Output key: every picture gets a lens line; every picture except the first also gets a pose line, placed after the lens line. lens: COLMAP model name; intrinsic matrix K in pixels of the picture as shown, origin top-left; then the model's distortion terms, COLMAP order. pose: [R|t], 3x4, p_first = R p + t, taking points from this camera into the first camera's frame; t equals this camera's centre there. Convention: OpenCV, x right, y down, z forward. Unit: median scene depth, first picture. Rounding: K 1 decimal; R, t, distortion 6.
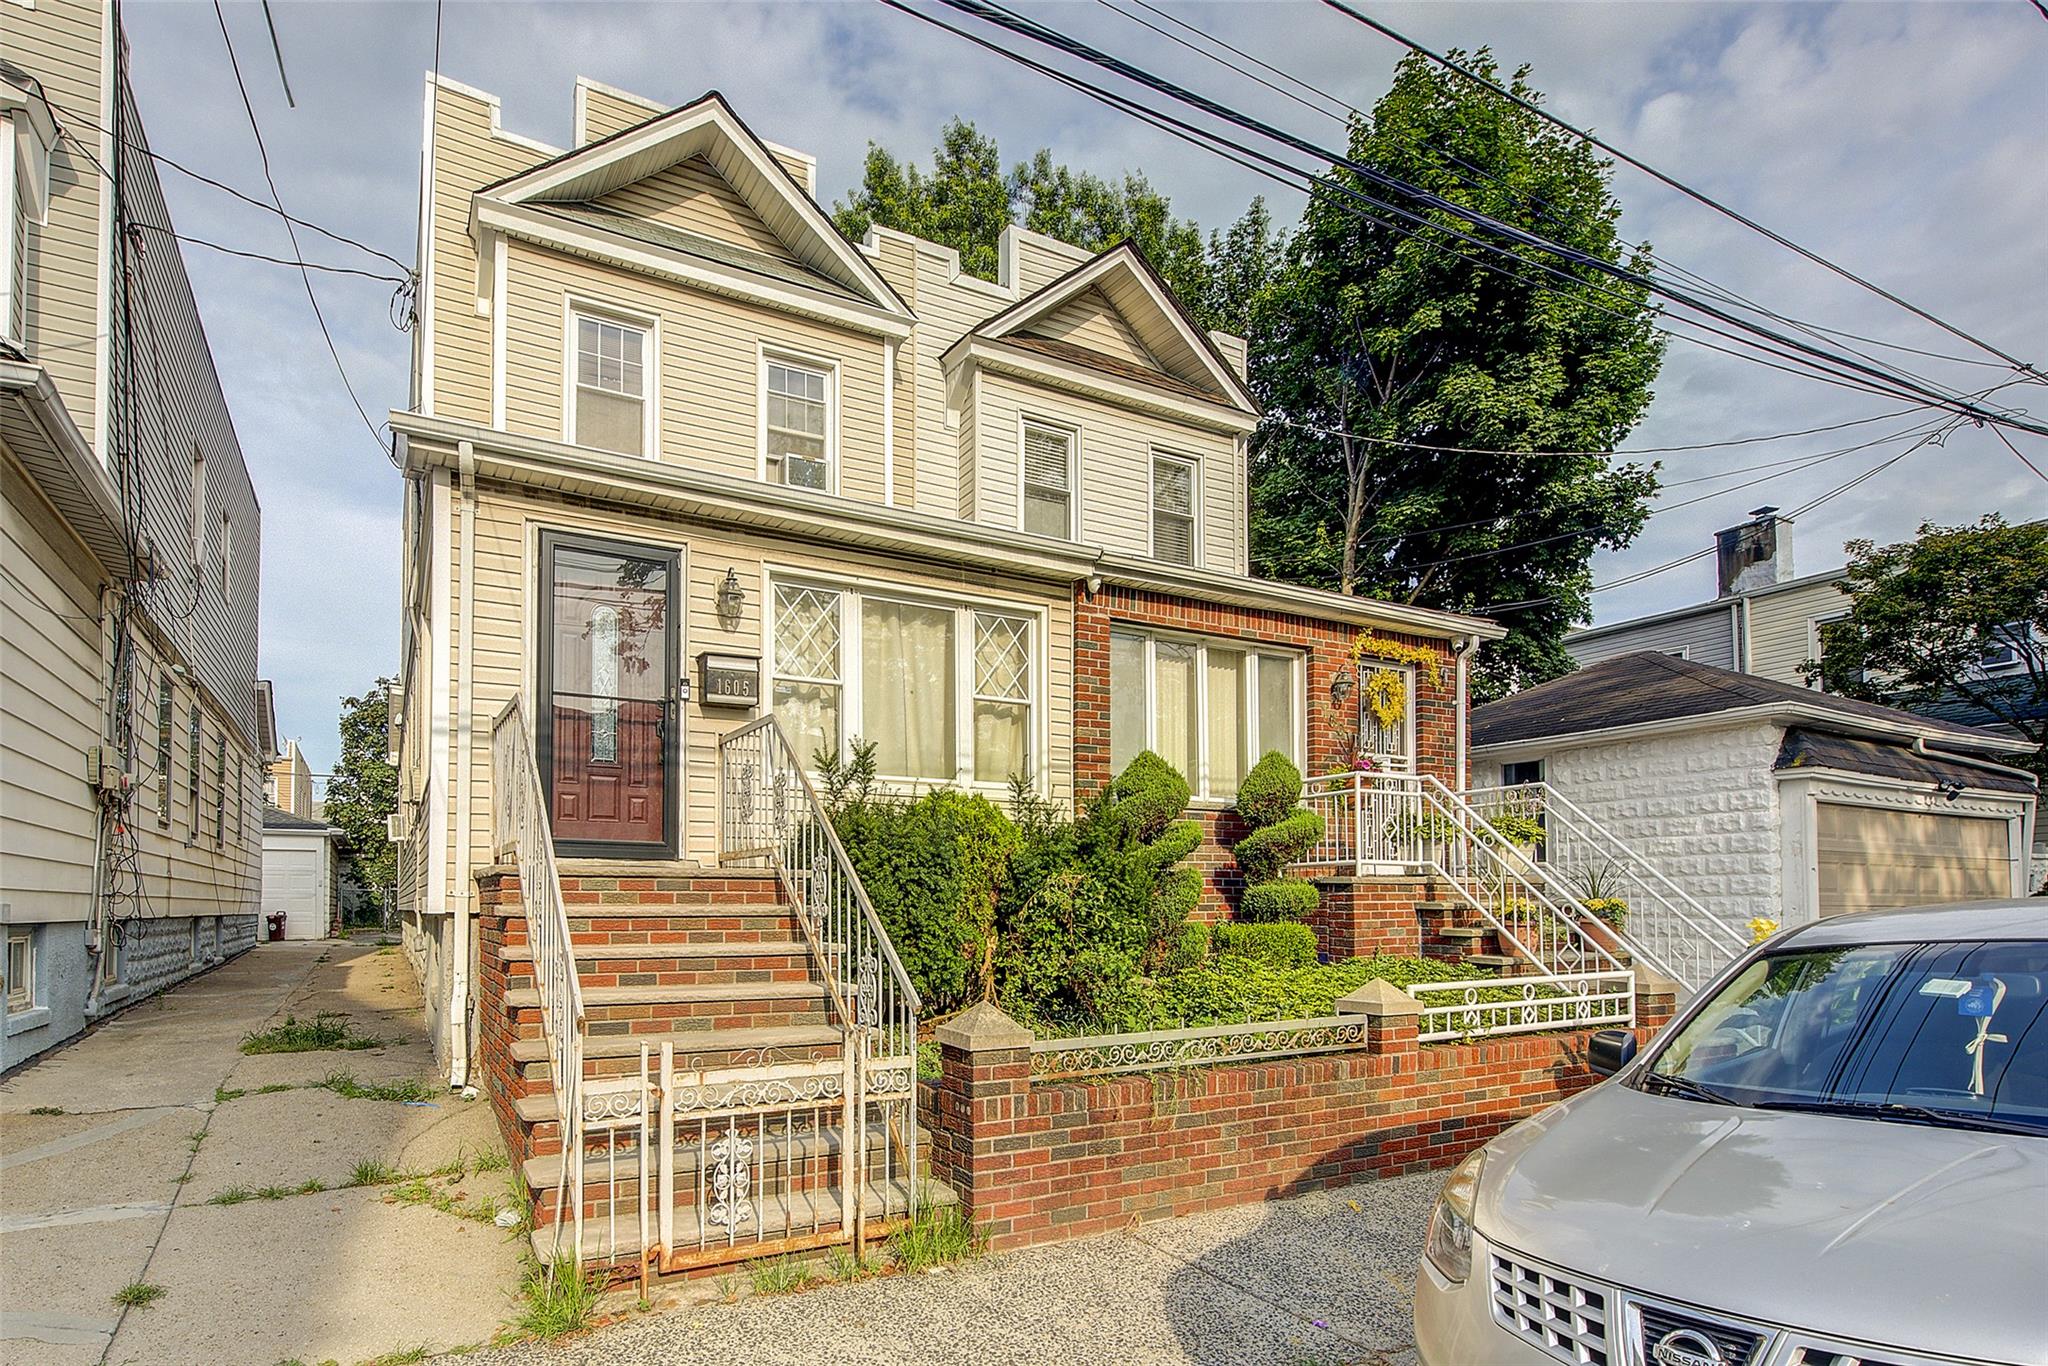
lens RADIAL K [[1136.2, 0, 1021.8], [0, 1136.2, 873.8], [0, 0, 1]] dist [-0.001008, -0.001748]
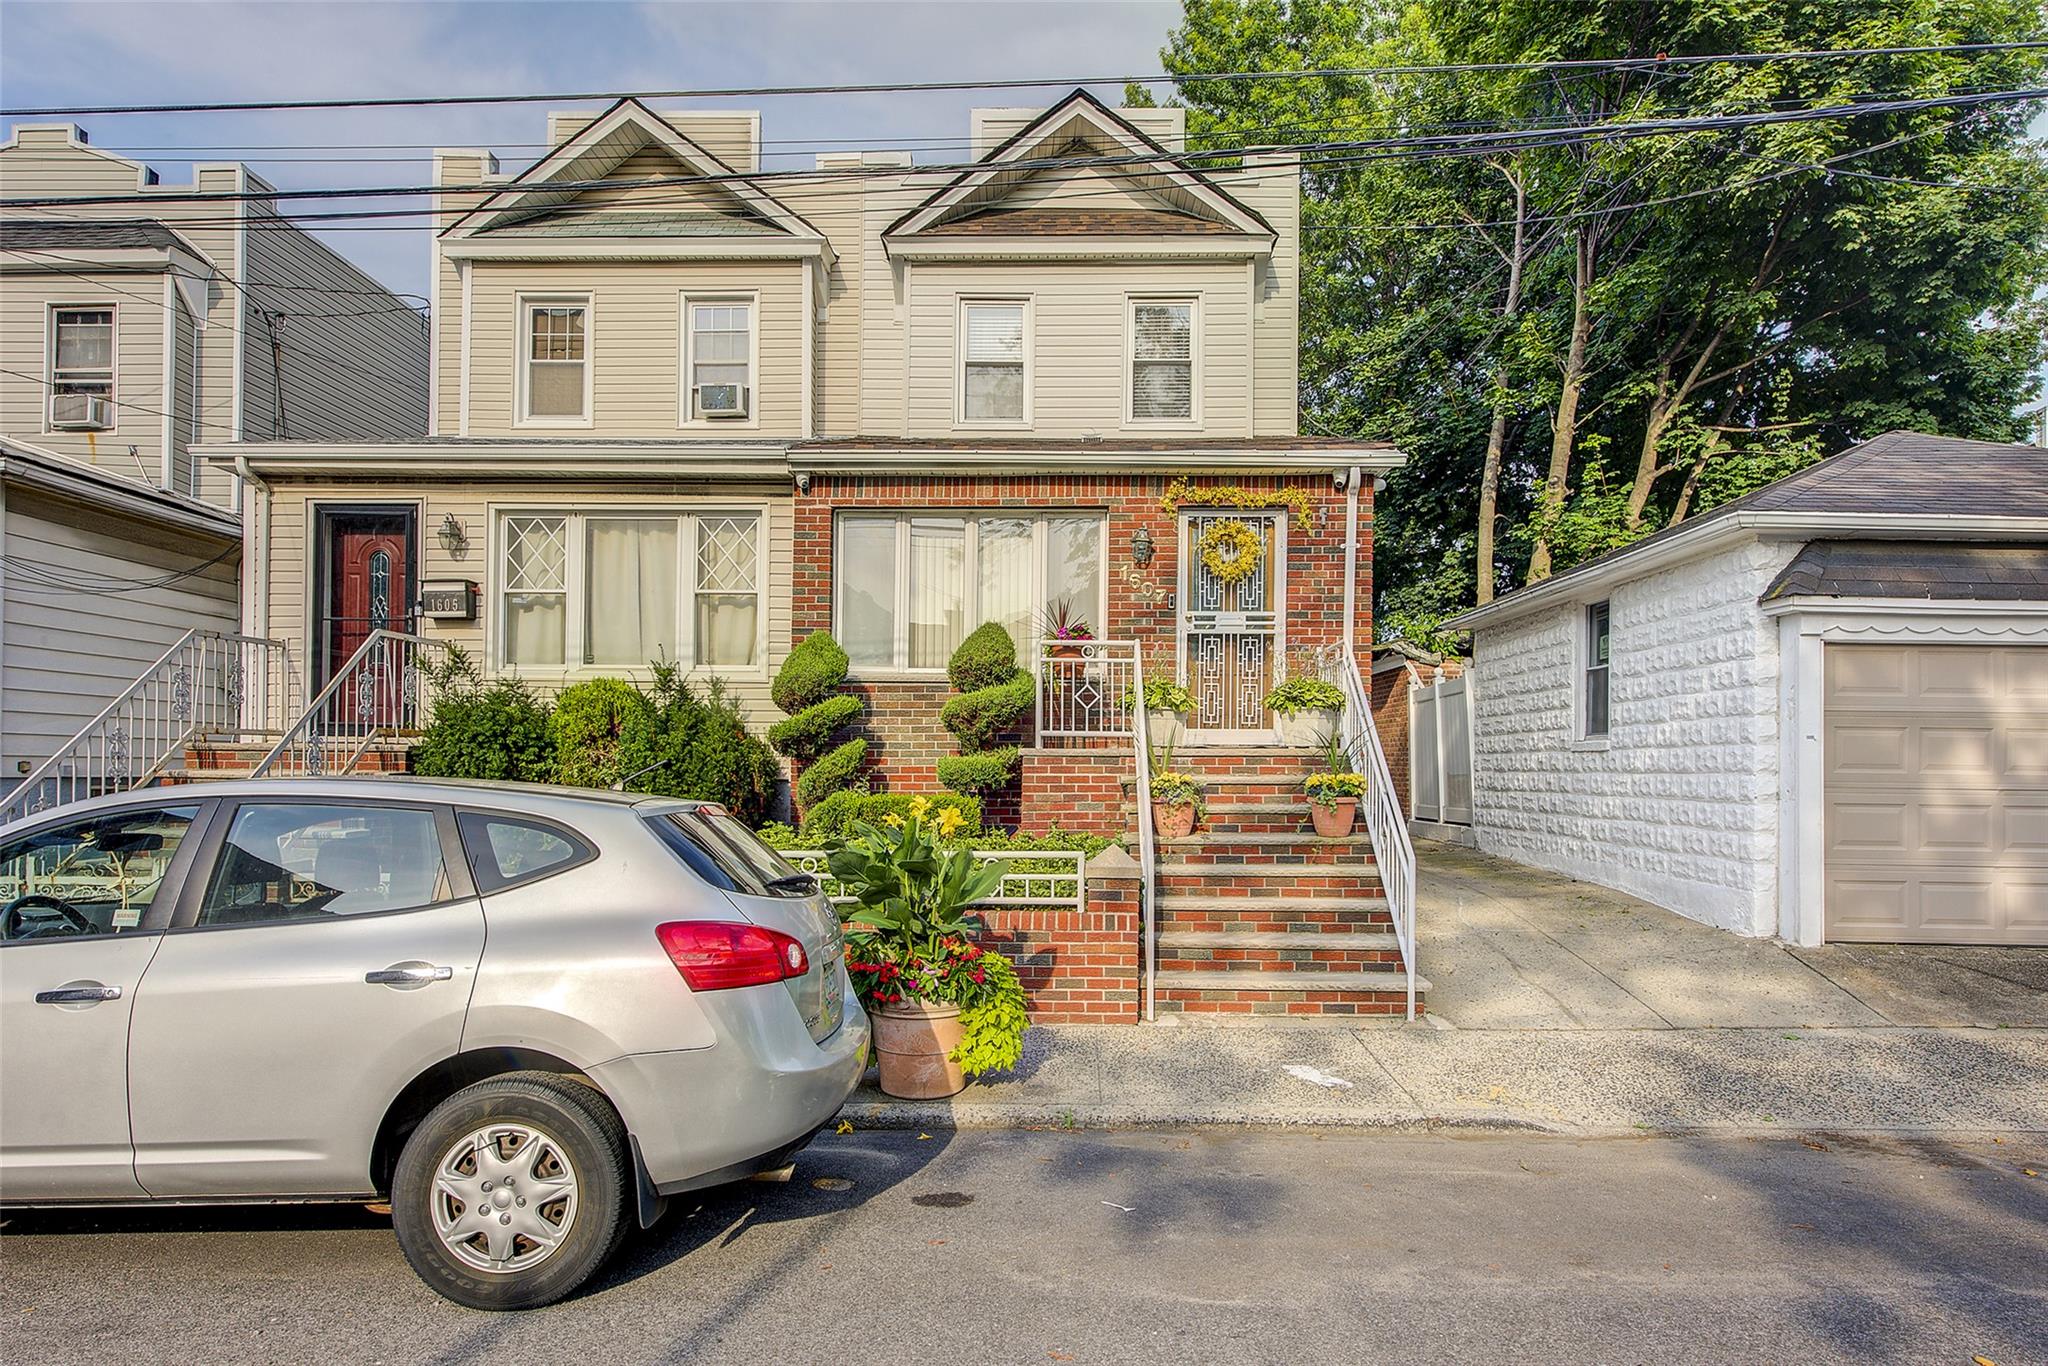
lens RADIAL K [[1225.8, 0, 1027.4], [0, 1225.8, 757.8], [0, 0, 1]] dist [-0.002738, -0.000128]
pose [[0.864341, 0.005899, -0.502872, 0.744223], [0.002520, 0.999868, 0.016061, -0.005631], [0.502901, -0.015149, 0.864211, 0.079292]]
